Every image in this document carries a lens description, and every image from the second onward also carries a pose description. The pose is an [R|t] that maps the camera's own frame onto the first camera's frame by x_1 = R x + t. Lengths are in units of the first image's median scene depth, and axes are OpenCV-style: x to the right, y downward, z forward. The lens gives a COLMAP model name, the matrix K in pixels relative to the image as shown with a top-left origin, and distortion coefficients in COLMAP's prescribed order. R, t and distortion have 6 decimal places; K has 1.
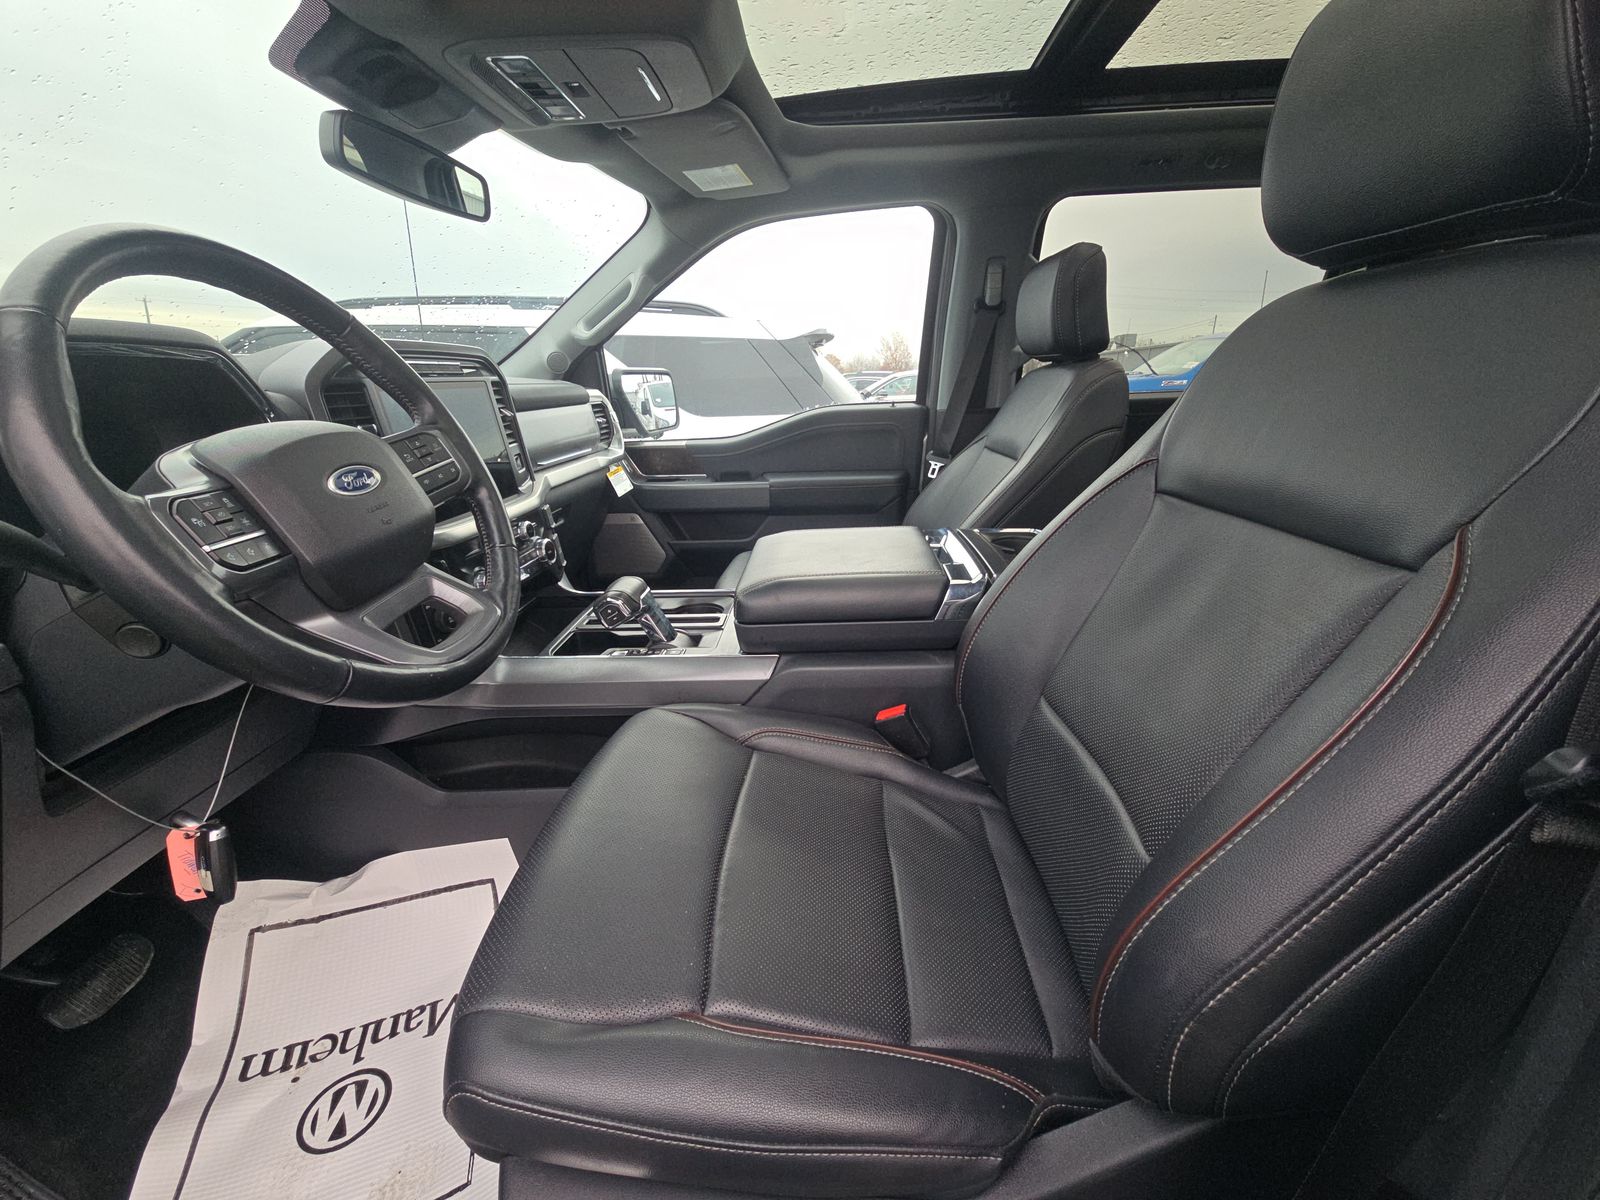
lens RADIAL K [[645.2, 0, 800.0], [0, 645.2, 600.0], [0, 0, 1]] dist [0.014427, -0.006842]
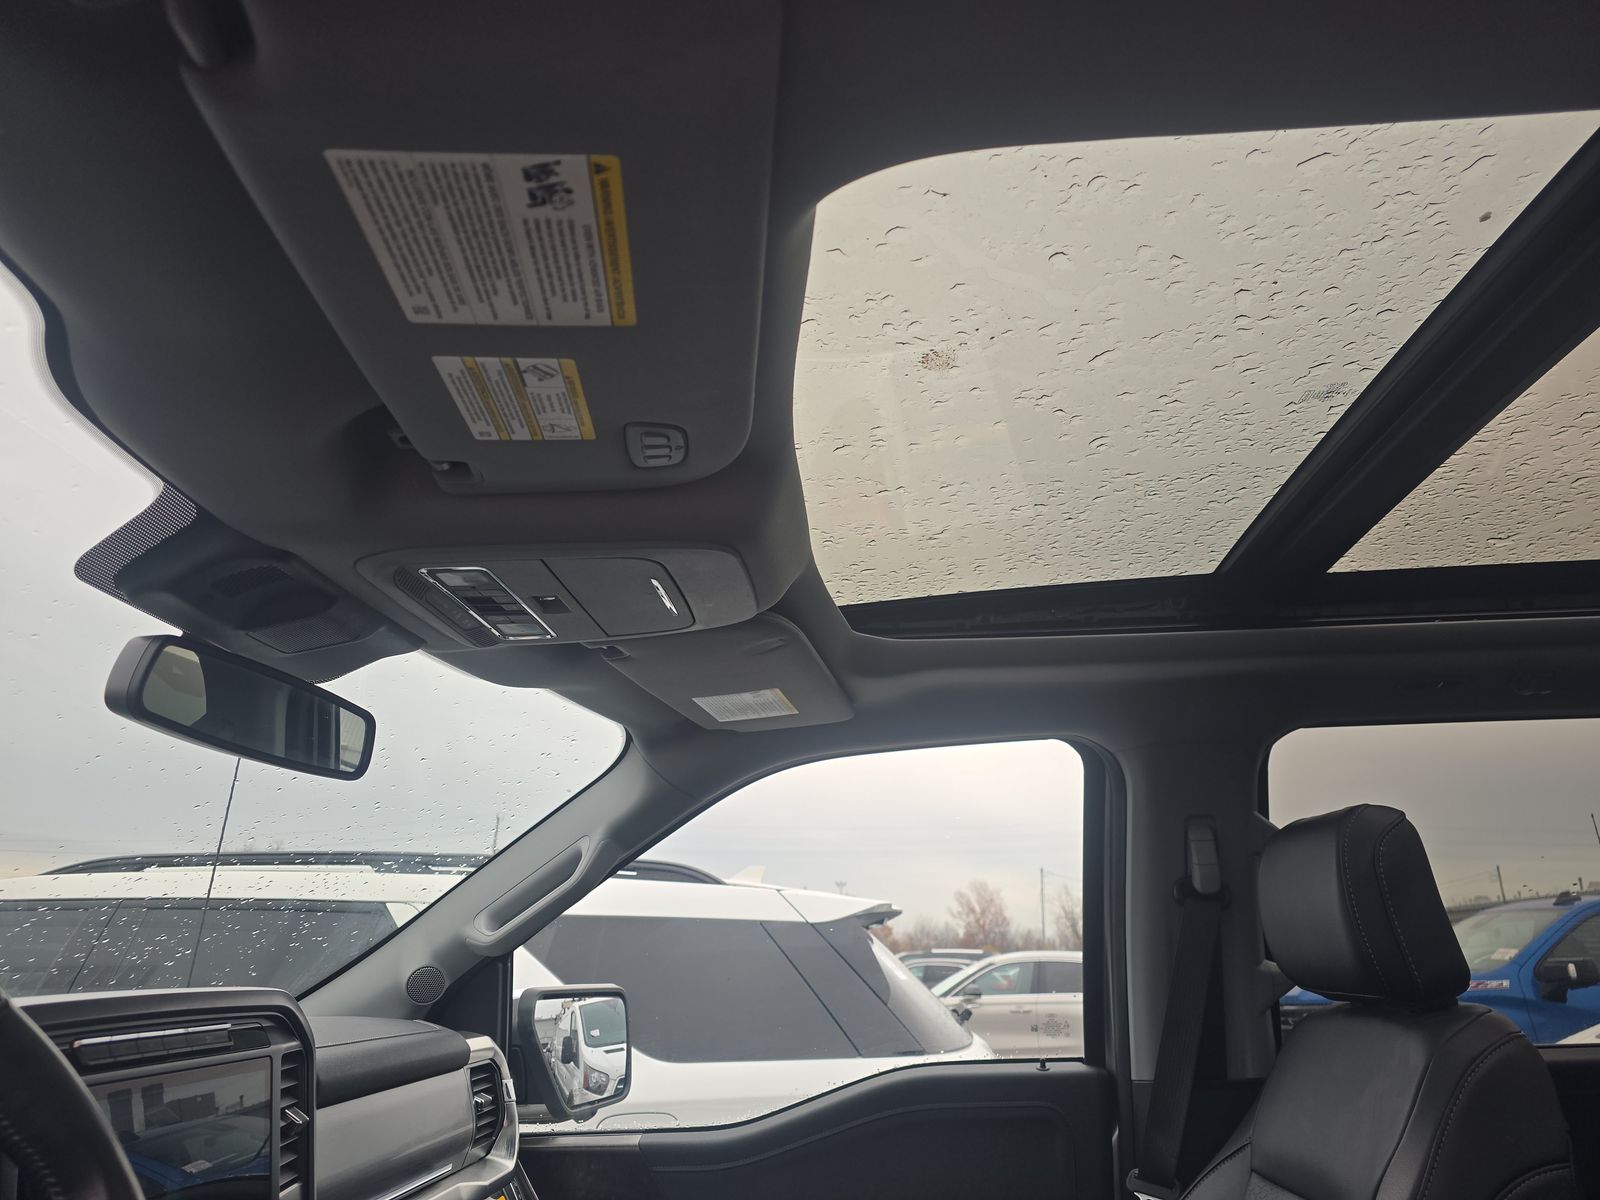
lens RADIAL K [[1104.7, 0, 800.0], [0, 1104.7, 600.0], [0, 0, 1]] dist [0.040173, -0.003083]
pose [[0.999485, 0.002199, -0.032004, -0.037956], [-0.021136, 0.795647, -0.605391, -0.080589], [0.024132, 0.605756, 0.795284, 0.081146]]
